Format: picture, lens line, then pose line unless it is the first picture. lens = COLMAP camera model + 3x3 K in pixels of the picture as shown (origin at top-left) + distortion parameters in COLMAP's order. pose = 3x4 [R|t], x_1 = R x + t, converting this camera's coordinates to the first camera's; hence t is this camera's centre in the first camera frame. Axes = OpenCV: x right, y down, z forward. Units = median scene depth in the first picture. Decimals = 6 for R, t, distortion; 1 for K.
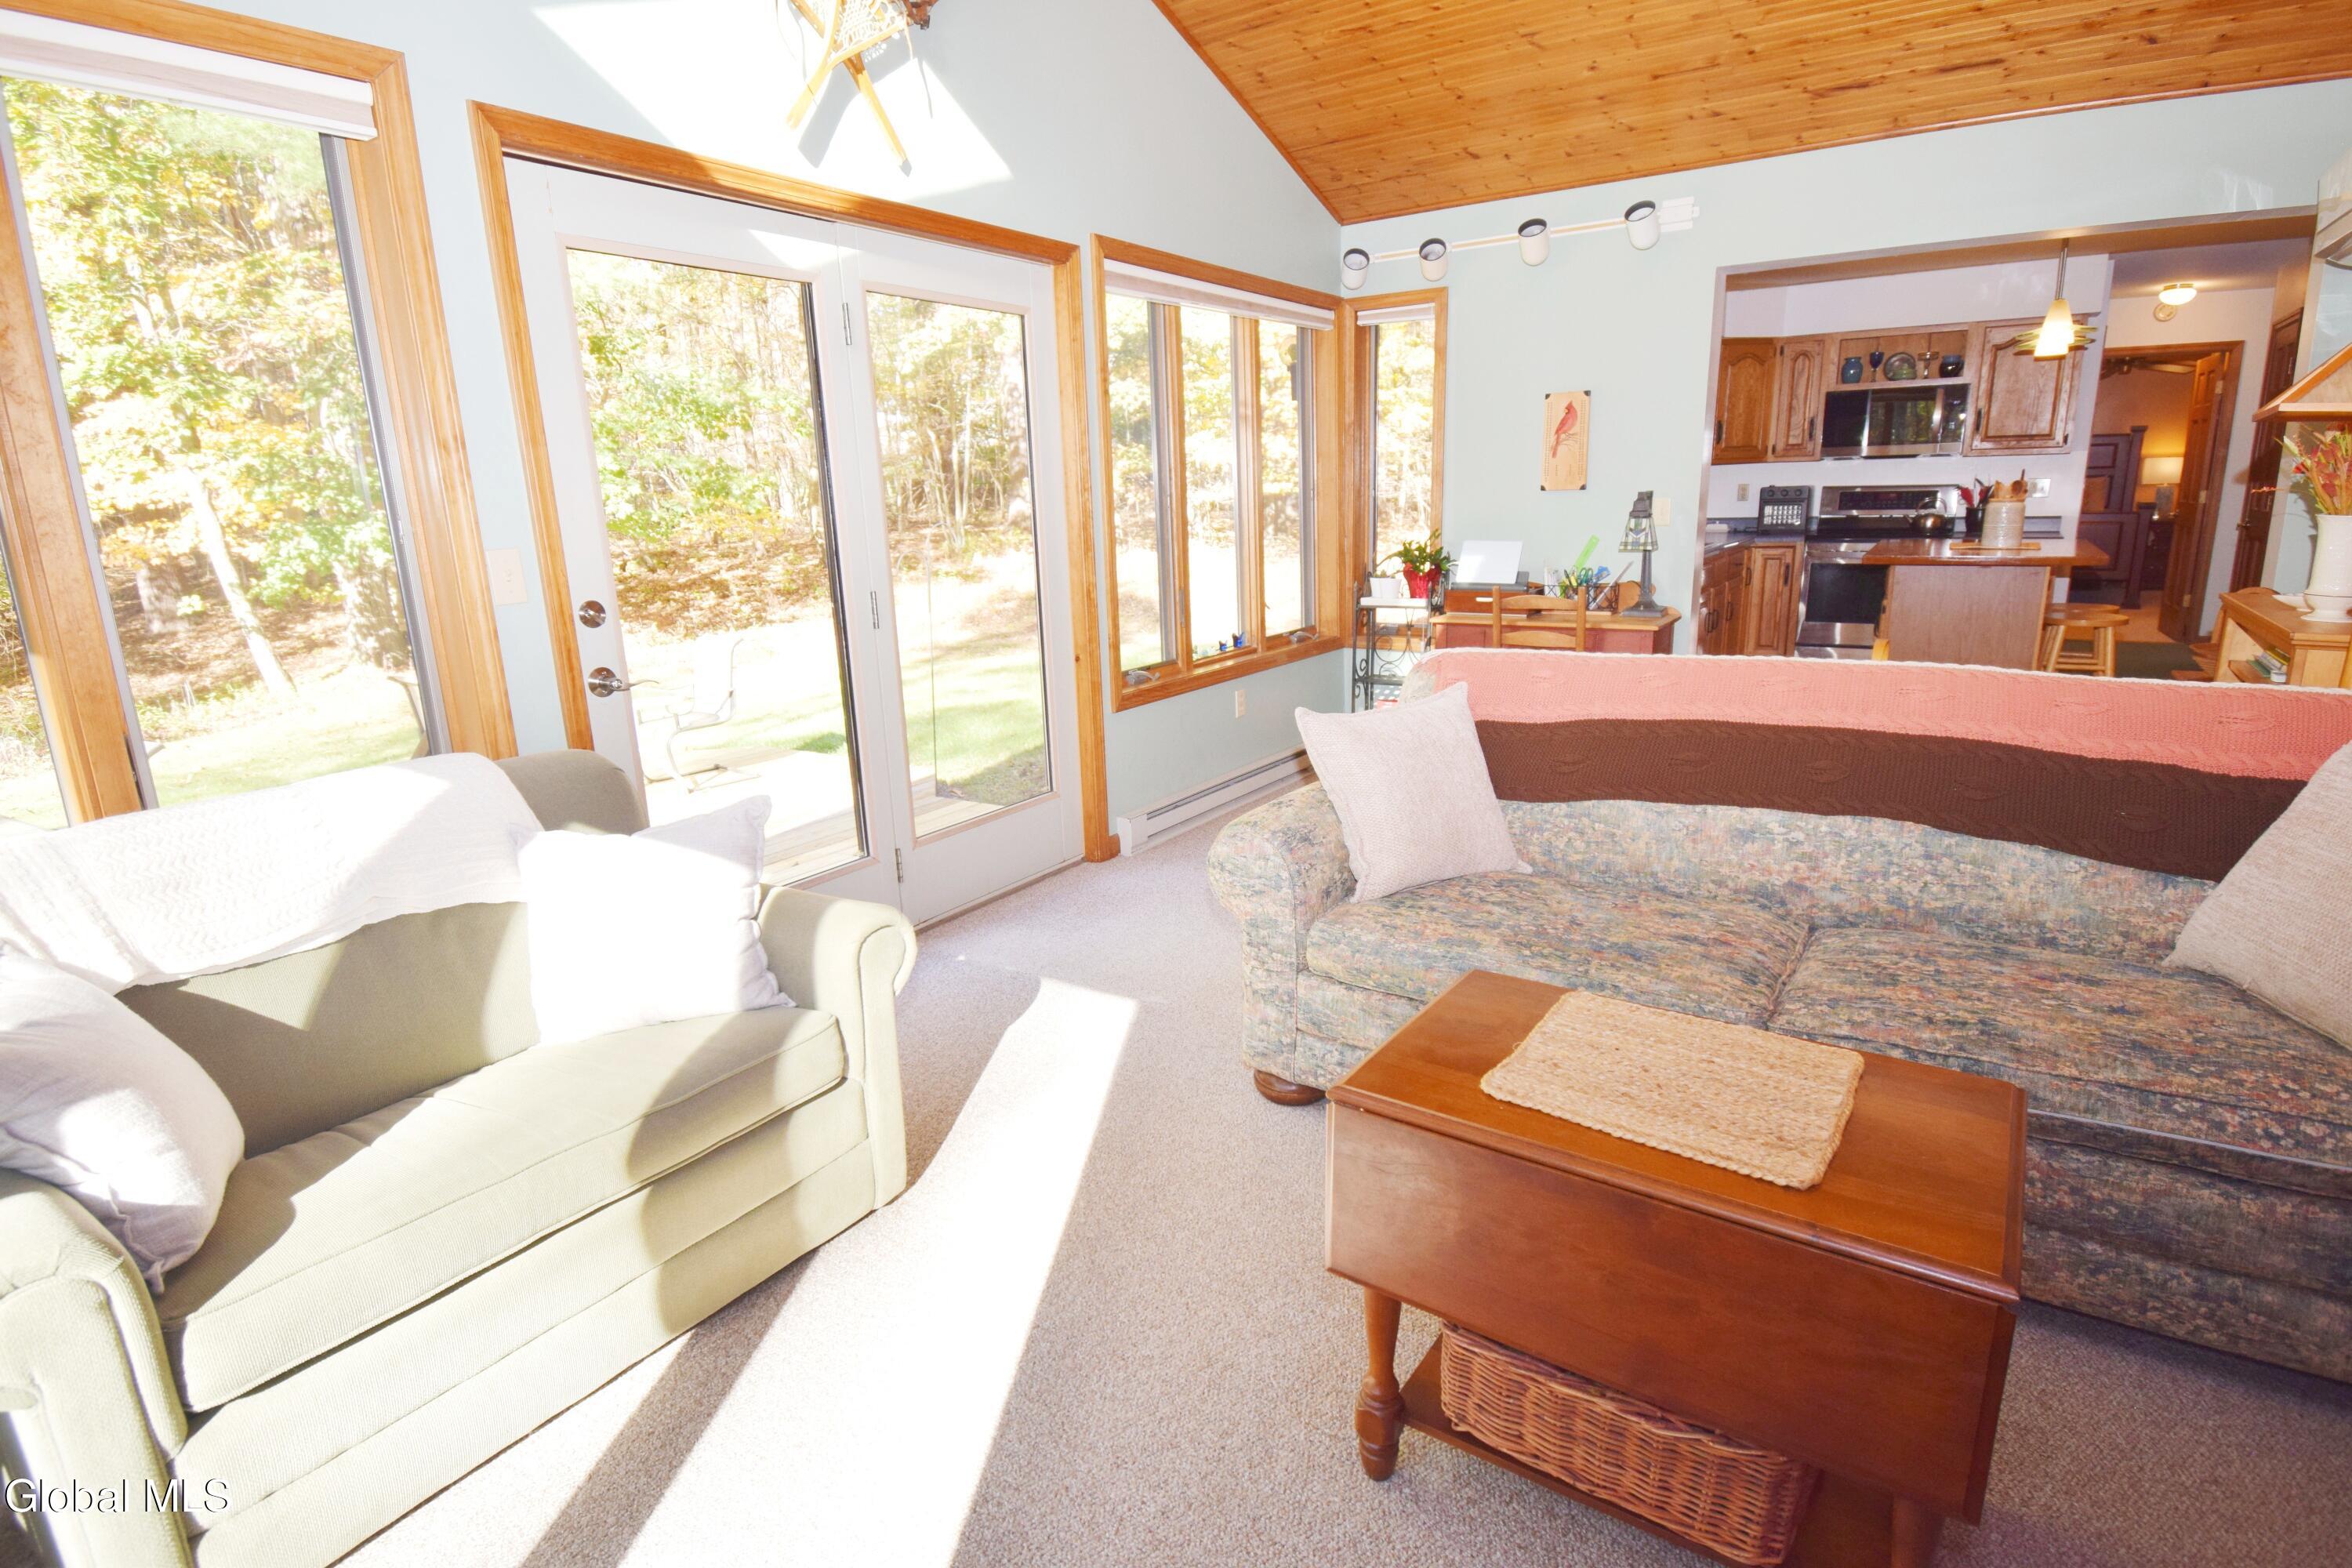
lens RADIAL K [[1213.0, 0, 1176.0], [0, 1213.0, 784.0], [0, 0, 1]] dist [-0.003400, -0.001172]
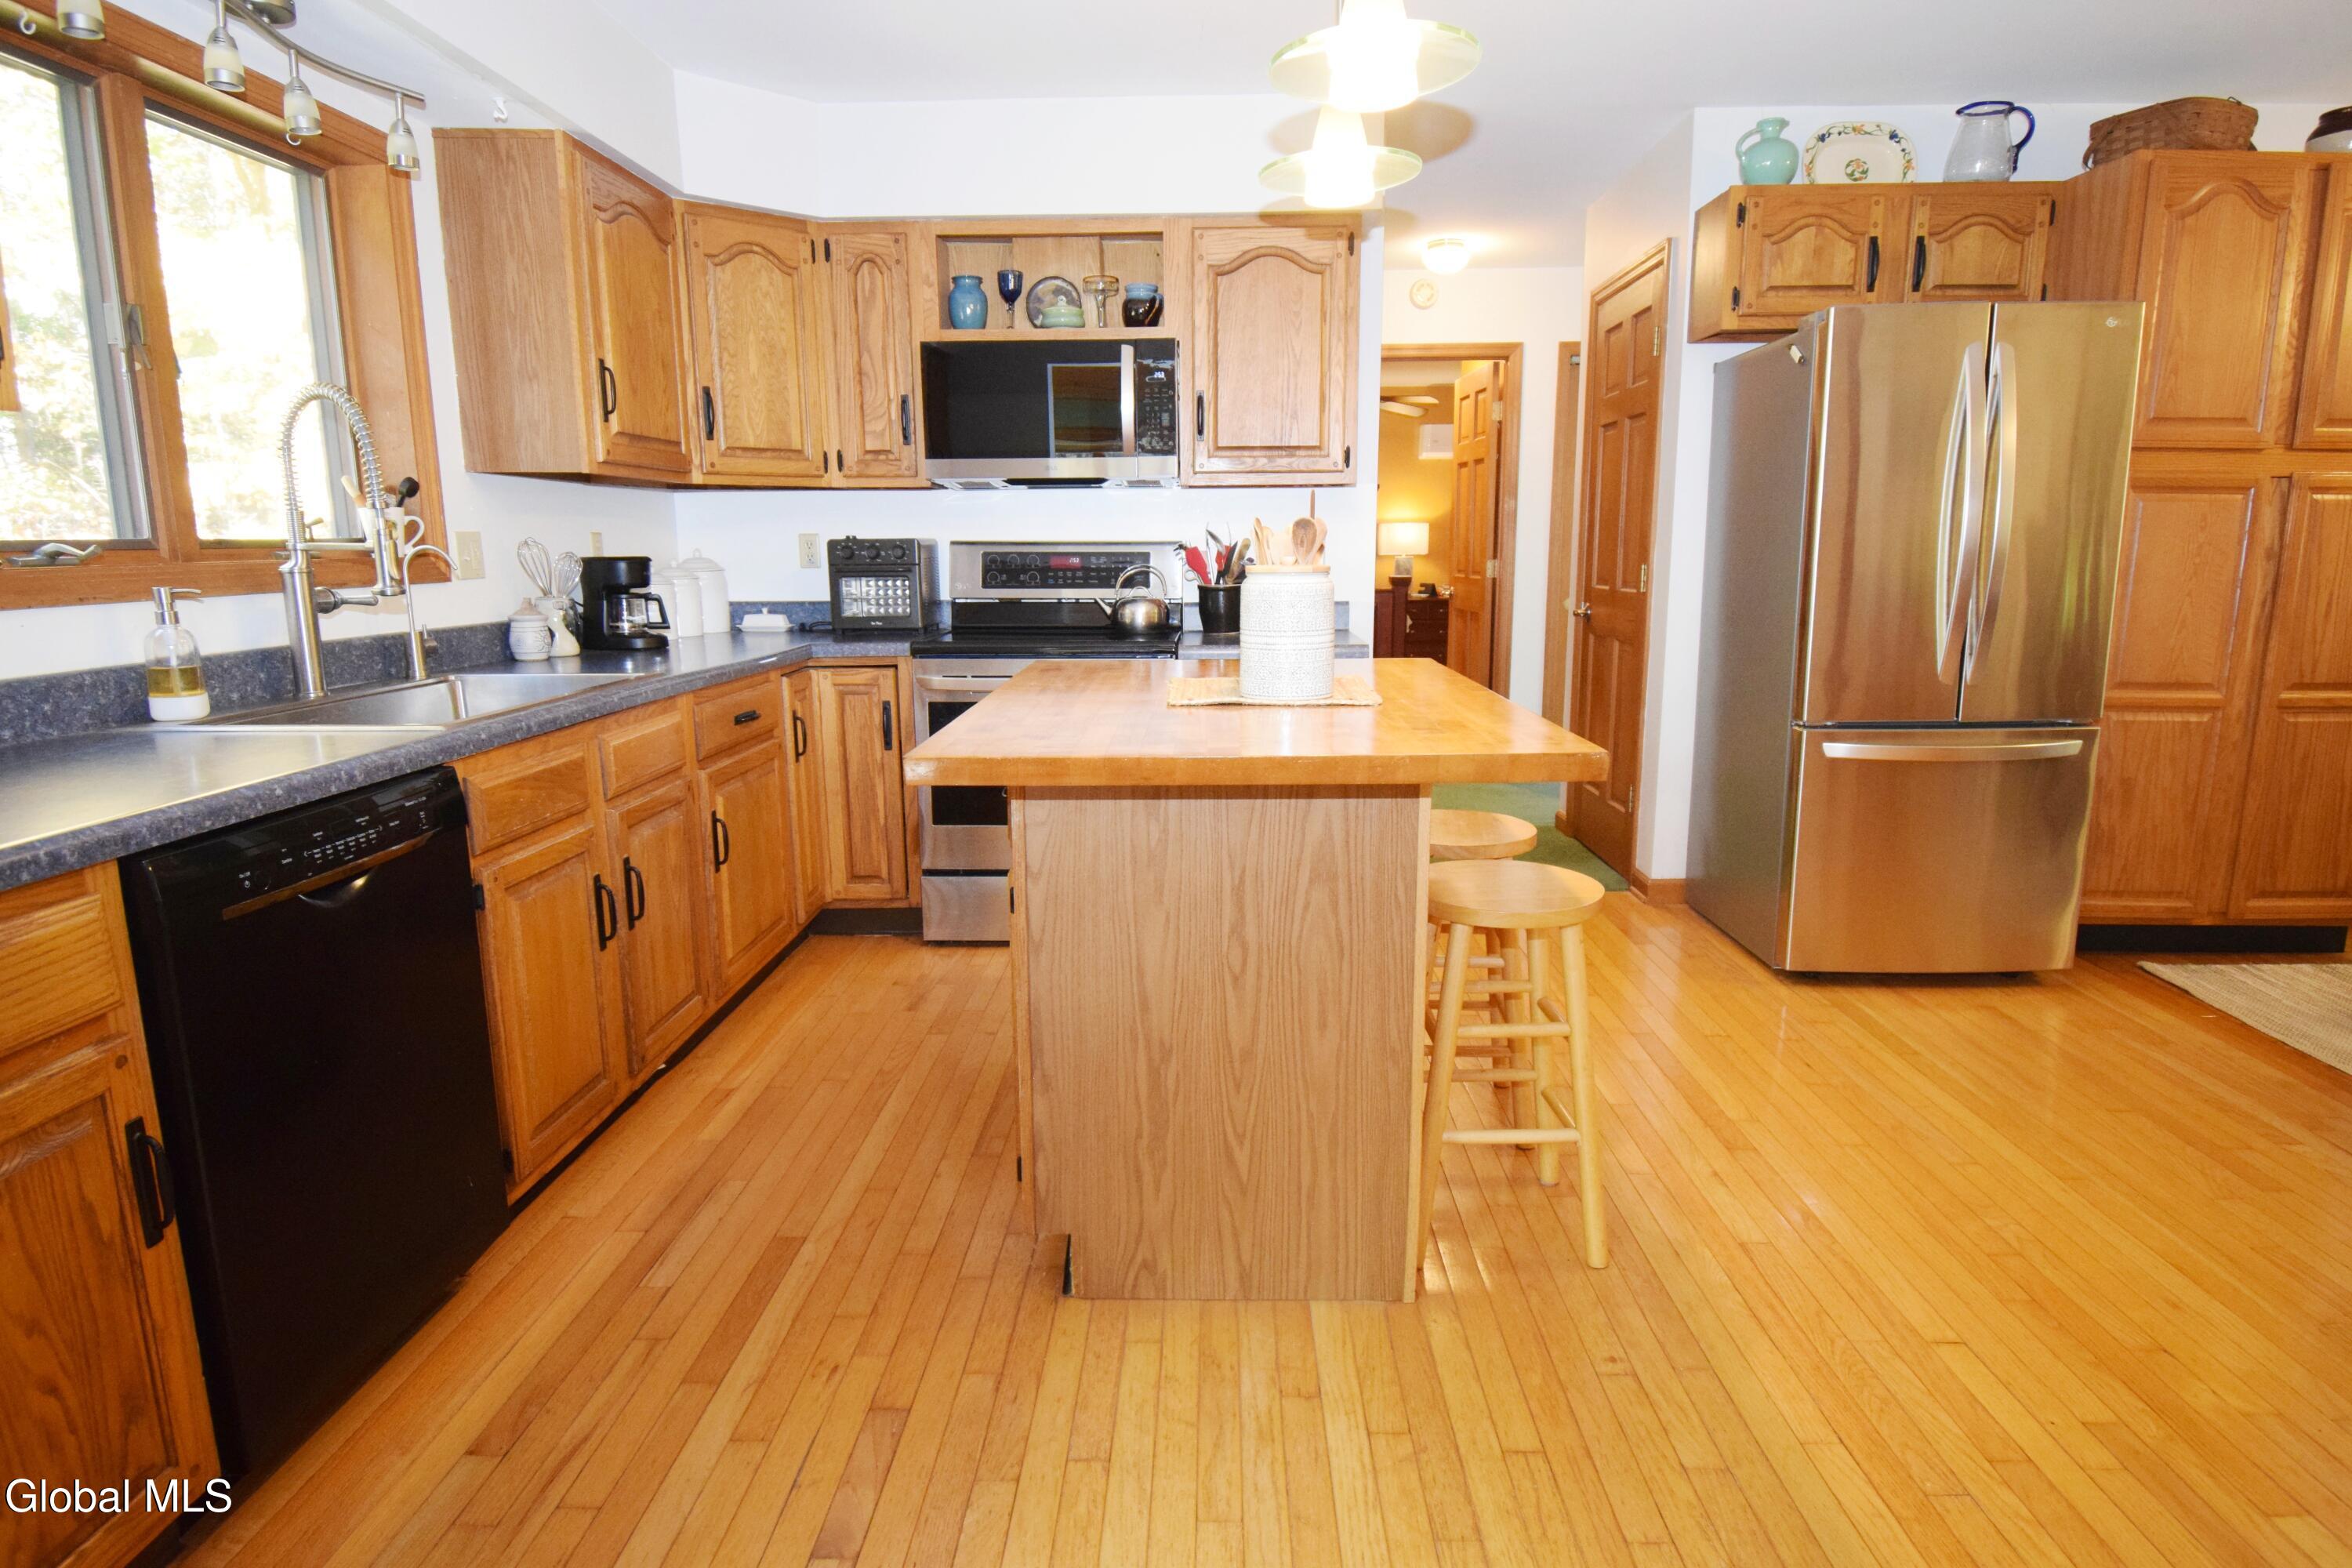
lens RADIAL K [[1306.4, 0, 1172.3], [0, 1306.4, 774.3], [0, 0, 1]] dist [0.034931, -0.035759]
pose [[0.855373, -0.067534, 0.513592, 0.344617], [0.105077, 0.993474, -0.044368, -0.122313], [-0.507244, 0.091917, 0.856887, 0.524437]]
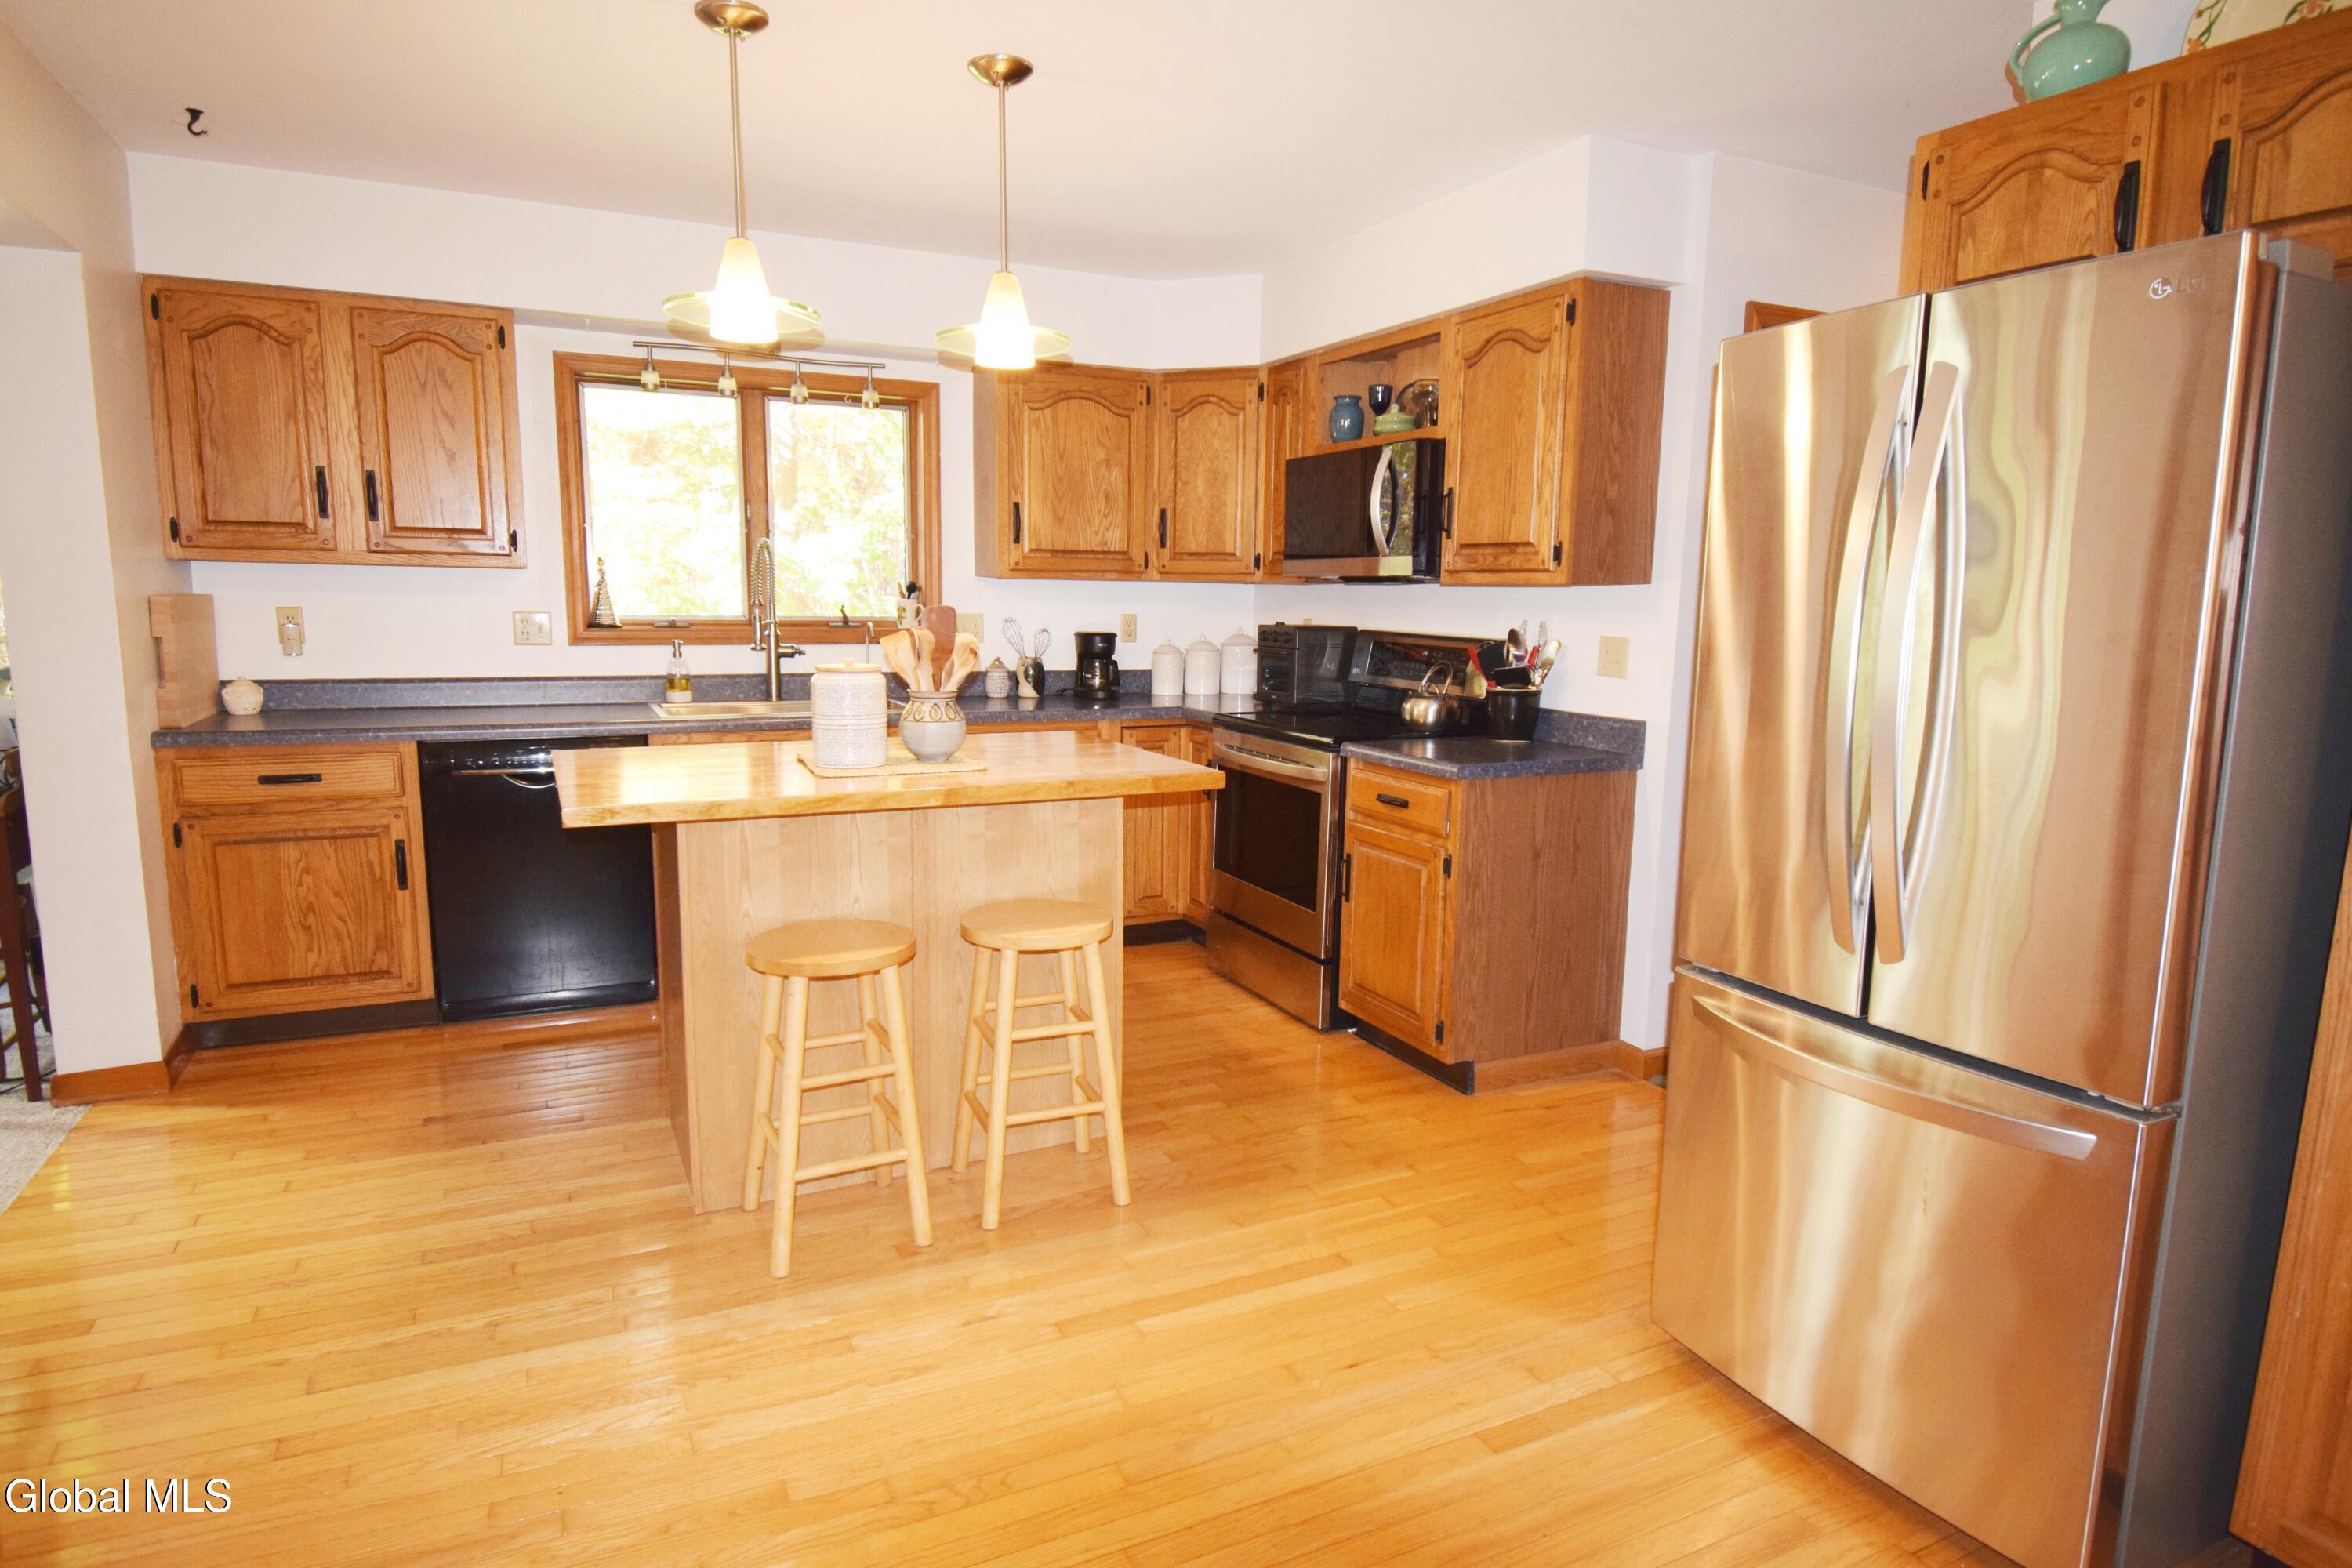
lens RADIAL K [[1306.4, 0, 1172.3], [0, 1306.4, 774.3], [0, 0, 1]] dist [0.034931, -0.035759]
pose [[0.853055, 0.116716, -0.508600, 0.803713], [-0.163670, 0.985327, -0.048399, -0.144861], [0.495489, 0.124530, 0.859641, 0.479390]]
